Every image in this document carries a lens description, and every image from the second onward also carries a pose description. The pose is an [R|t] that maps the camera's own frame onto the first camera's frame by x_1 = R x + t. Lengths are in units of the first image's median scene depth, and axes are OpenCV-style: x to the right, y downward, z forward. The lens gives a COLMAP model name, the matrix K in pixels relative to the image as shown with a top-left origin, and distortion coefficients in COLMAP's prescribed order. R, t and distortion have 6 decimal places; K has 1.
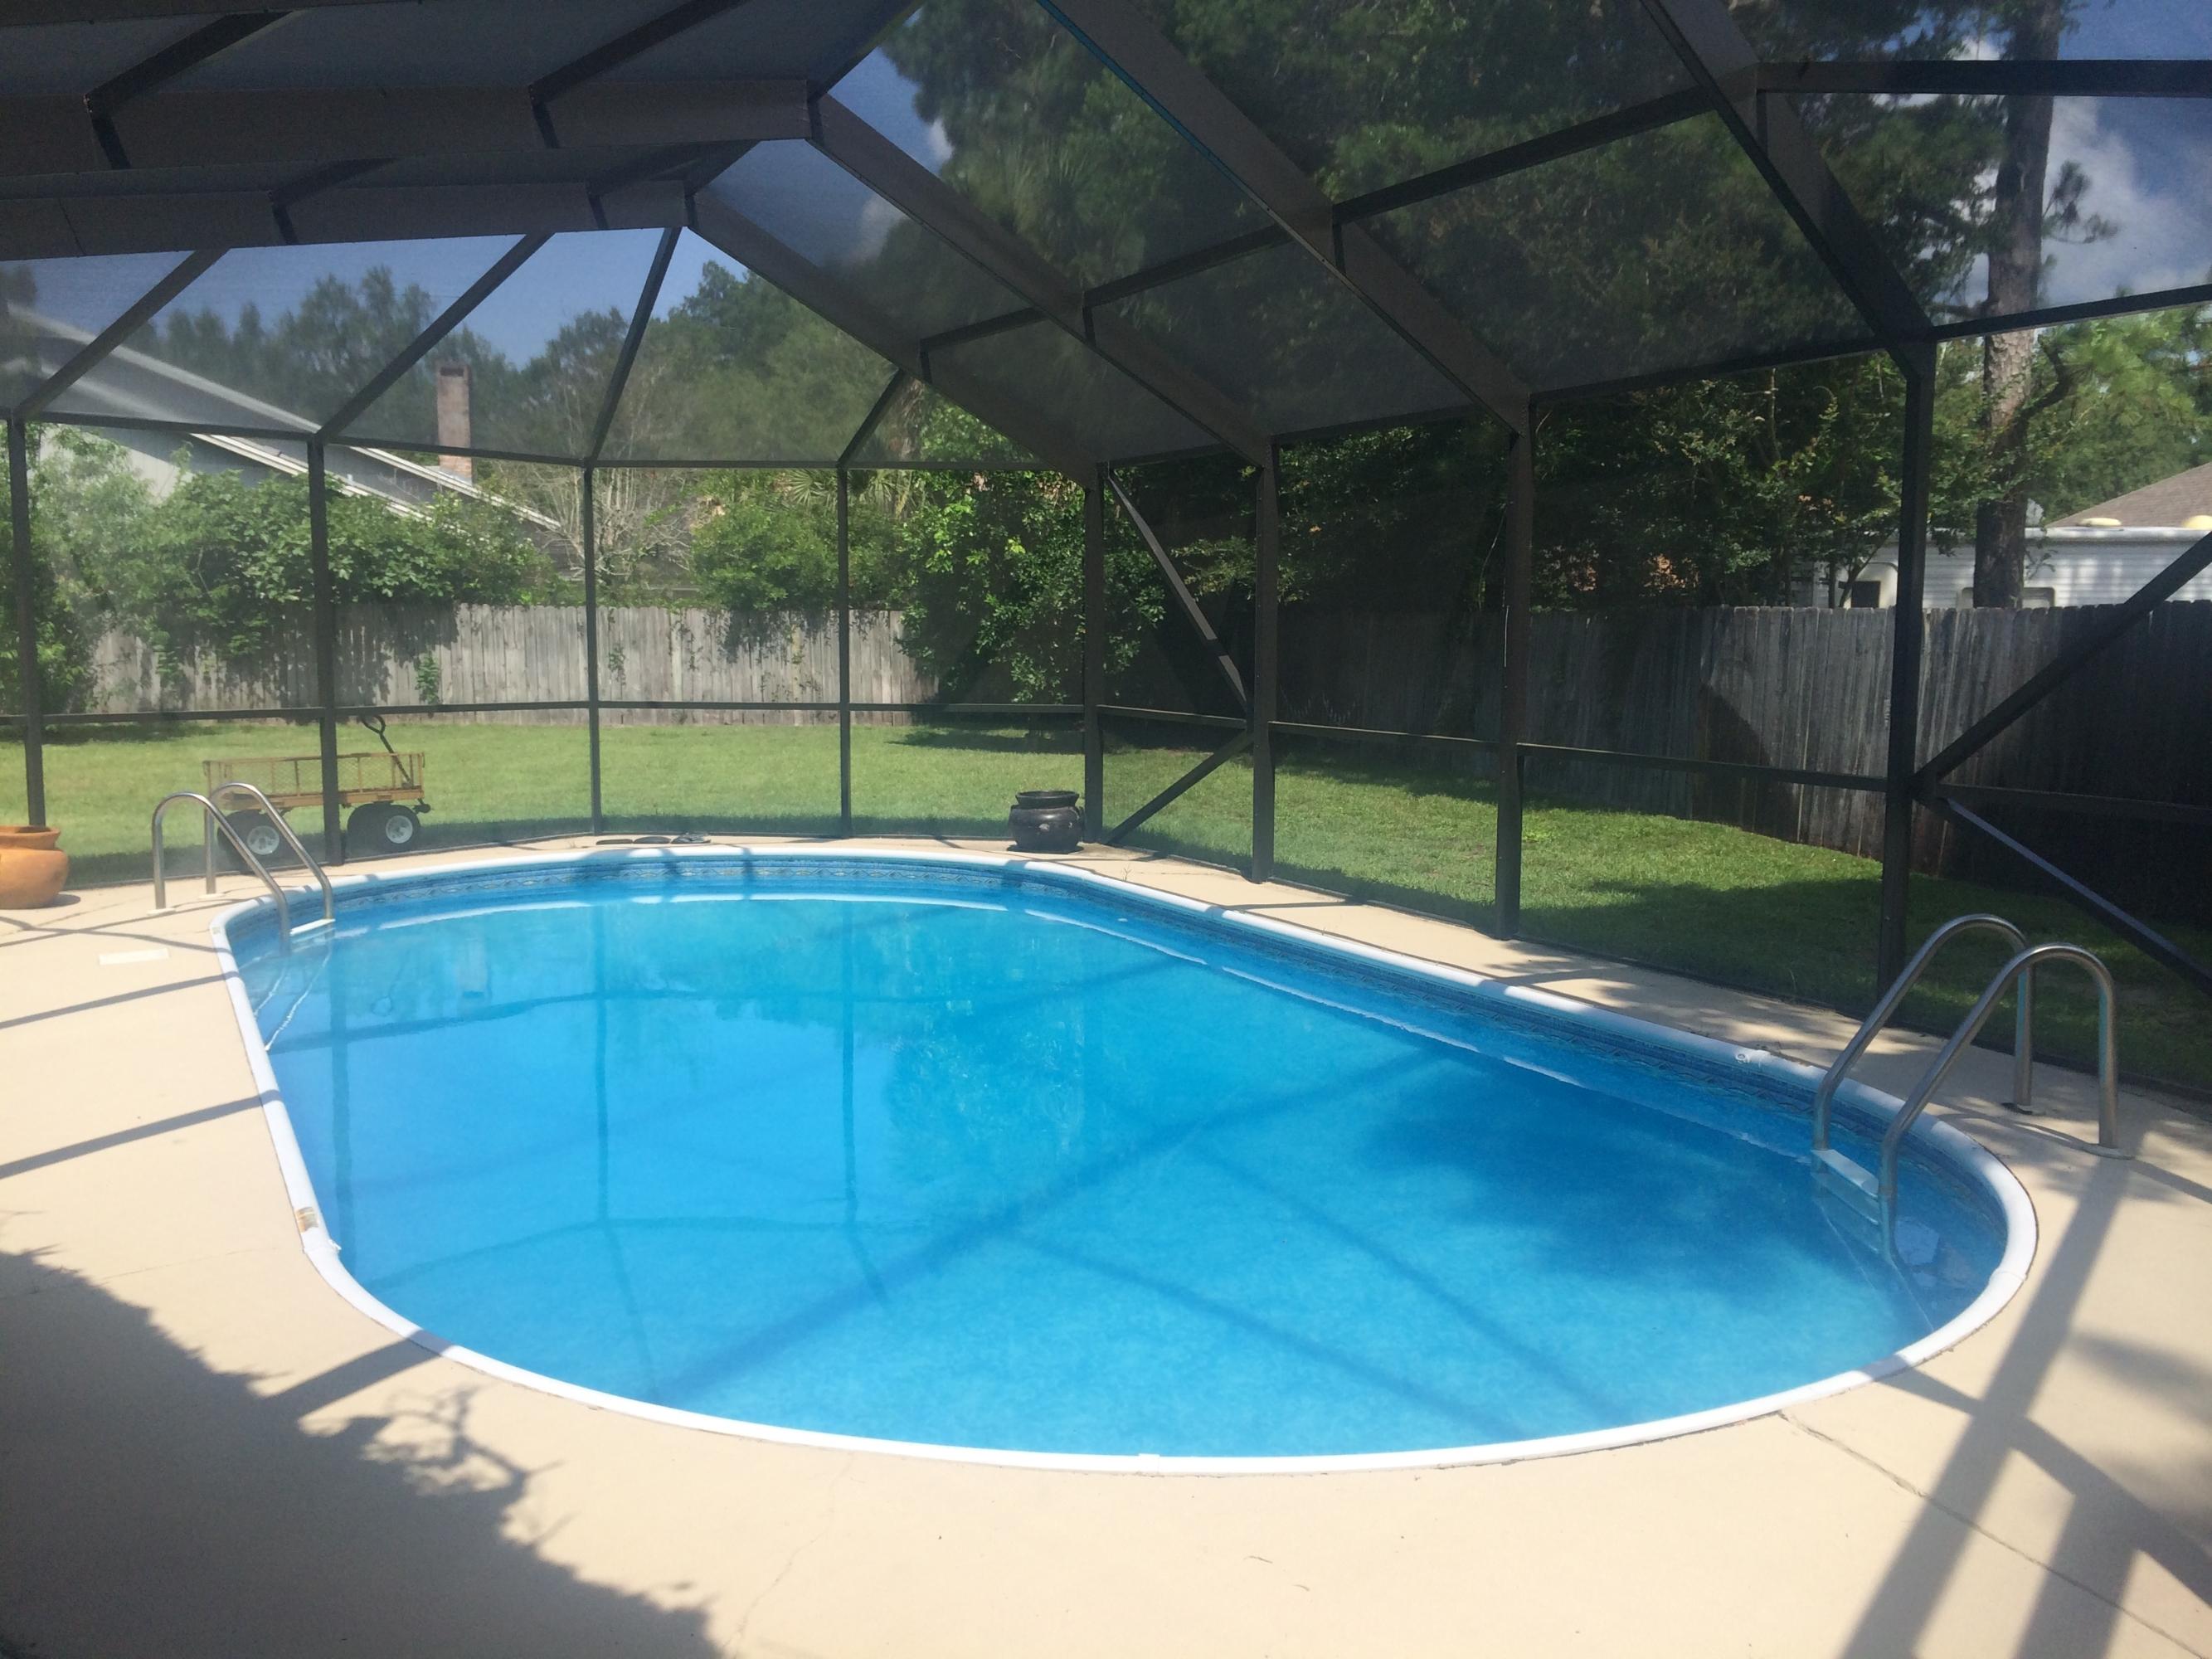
lens RADIAL K [[1886.7, 0, 1098.4], [0, 1886.7, 834.3], [0, 0, 1]] dist [0.075923, -0.107578]
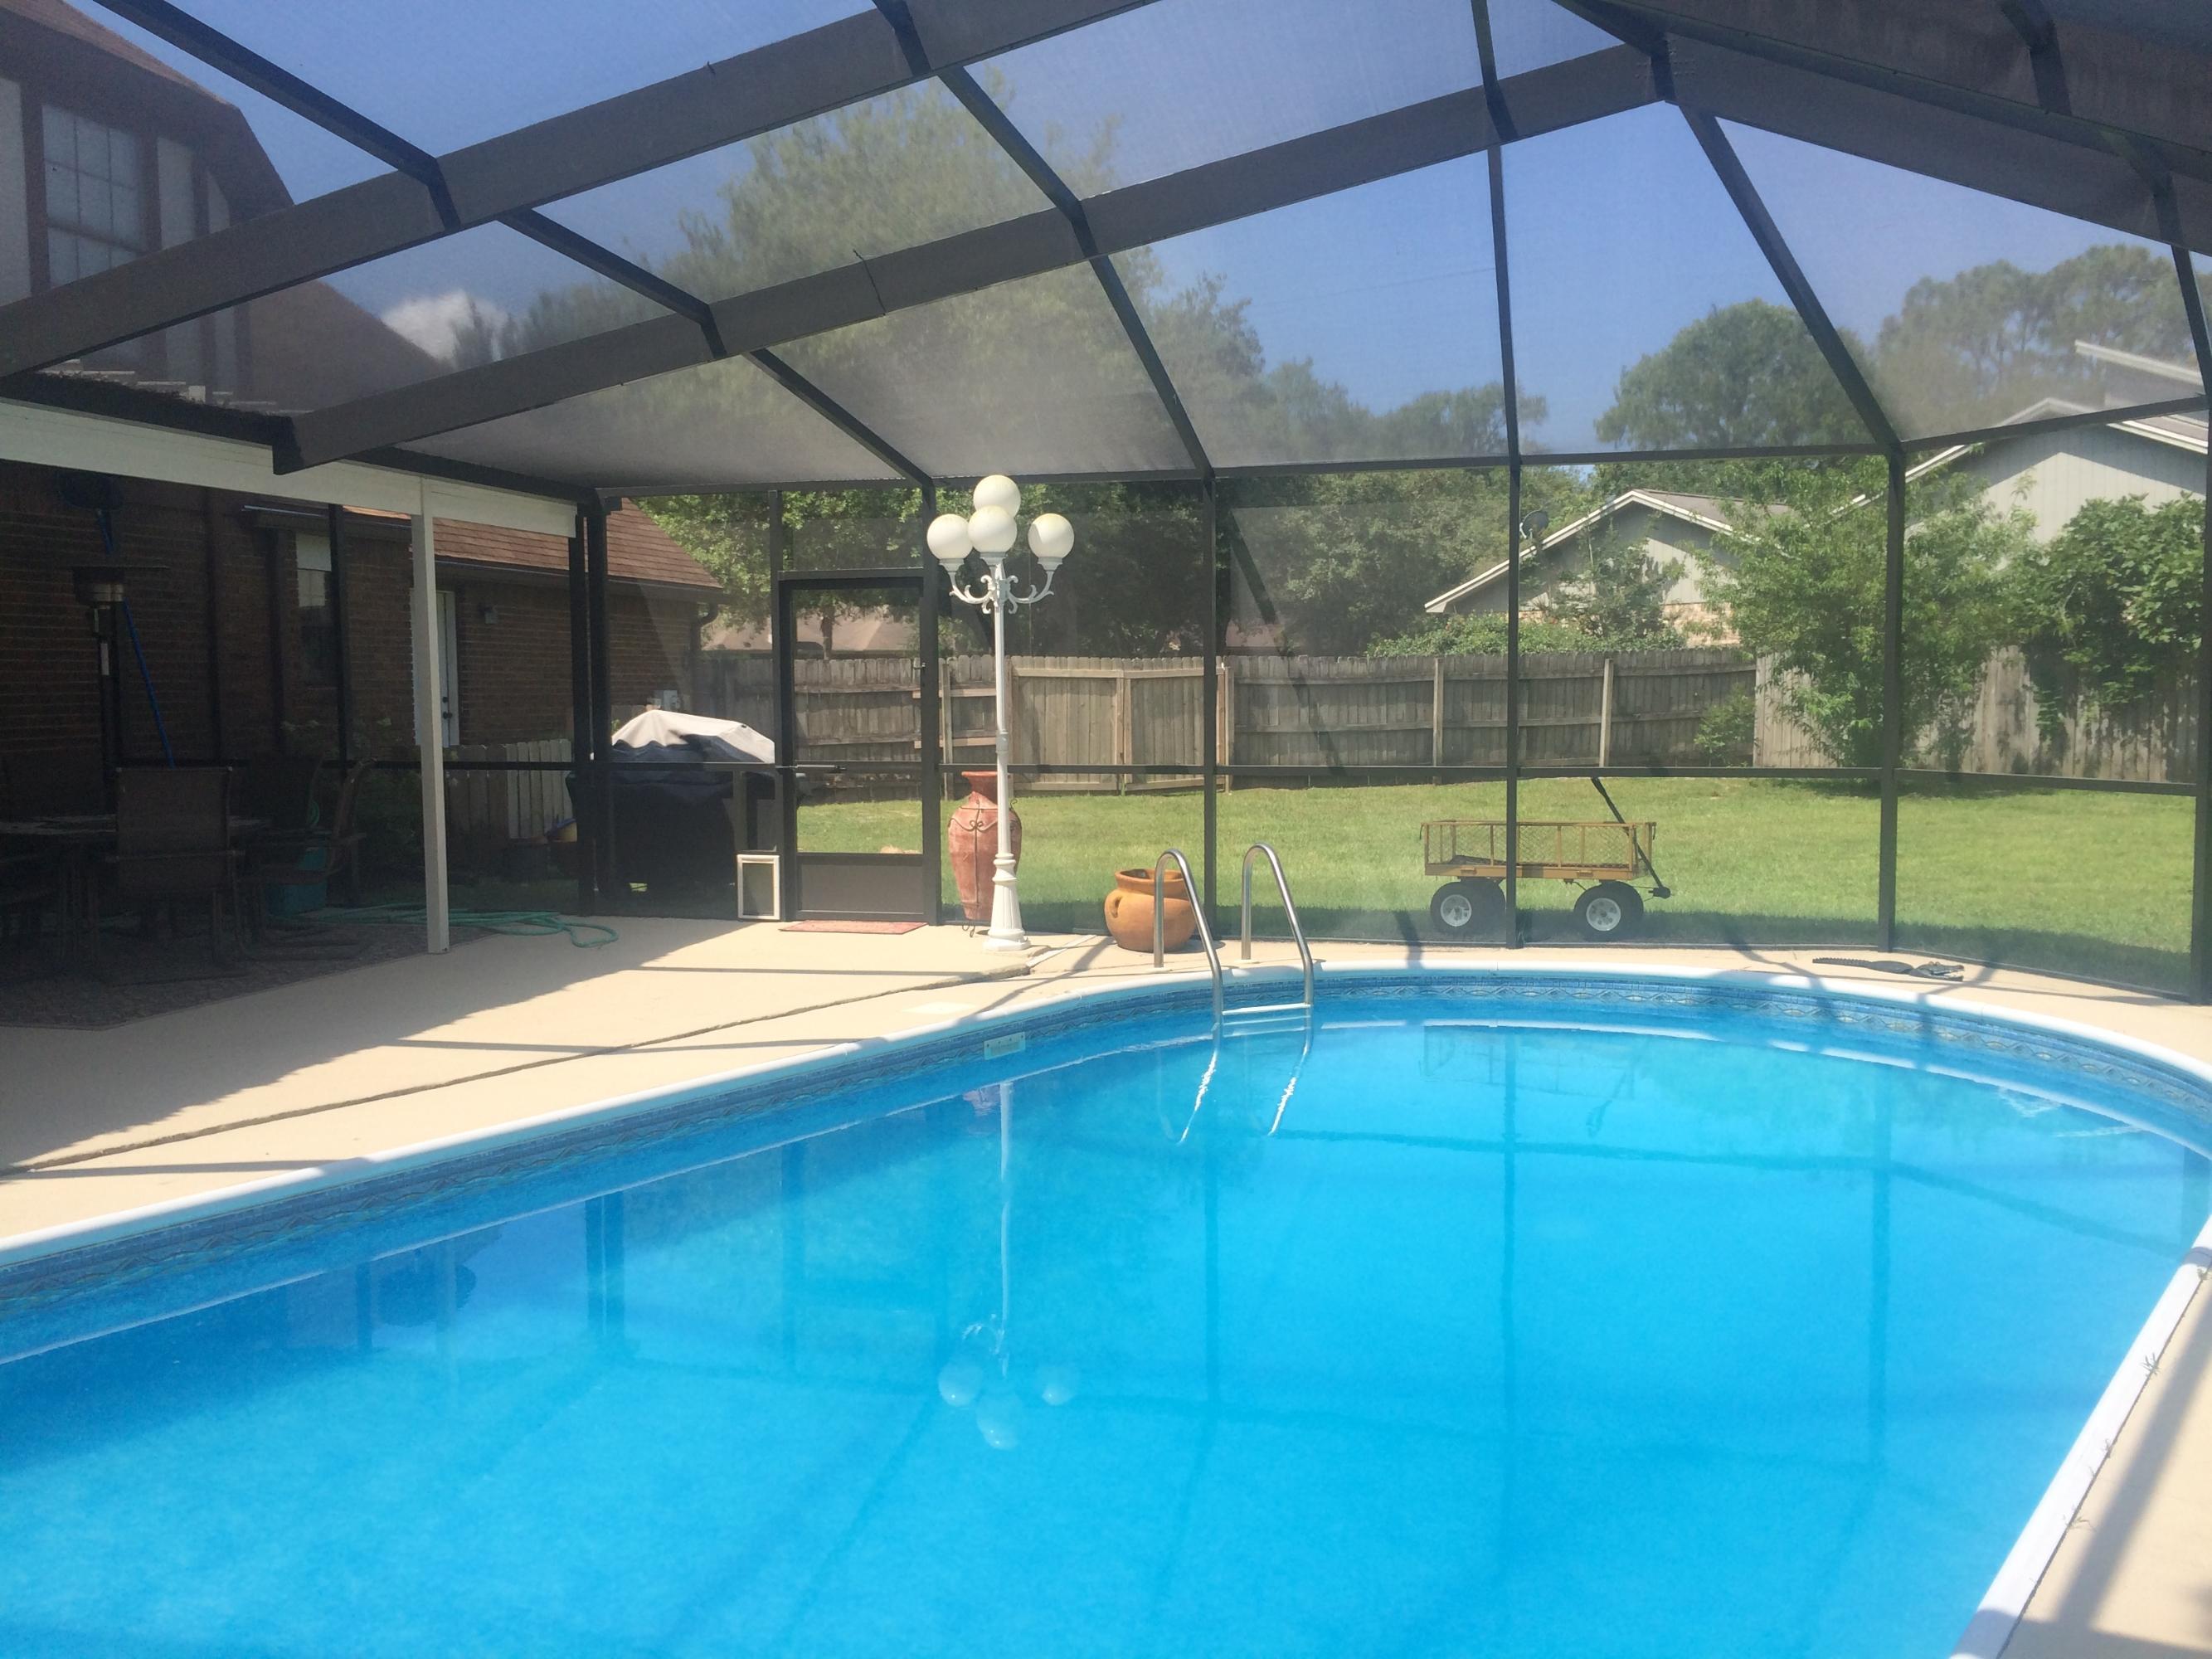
lens RADIAL K [[1886.7, 0, 1103.5], [0, 1886.7, 819.9], [0, 0, 1]] dist [0.075923, -0.107578]
pose [[0.437029, 0.057748, -0.897592, 0.136840], [-0.087664, 0.995920, 0.021391, -0.020432], [0.895165, 0.069338, 0.440308, 0.210431]]
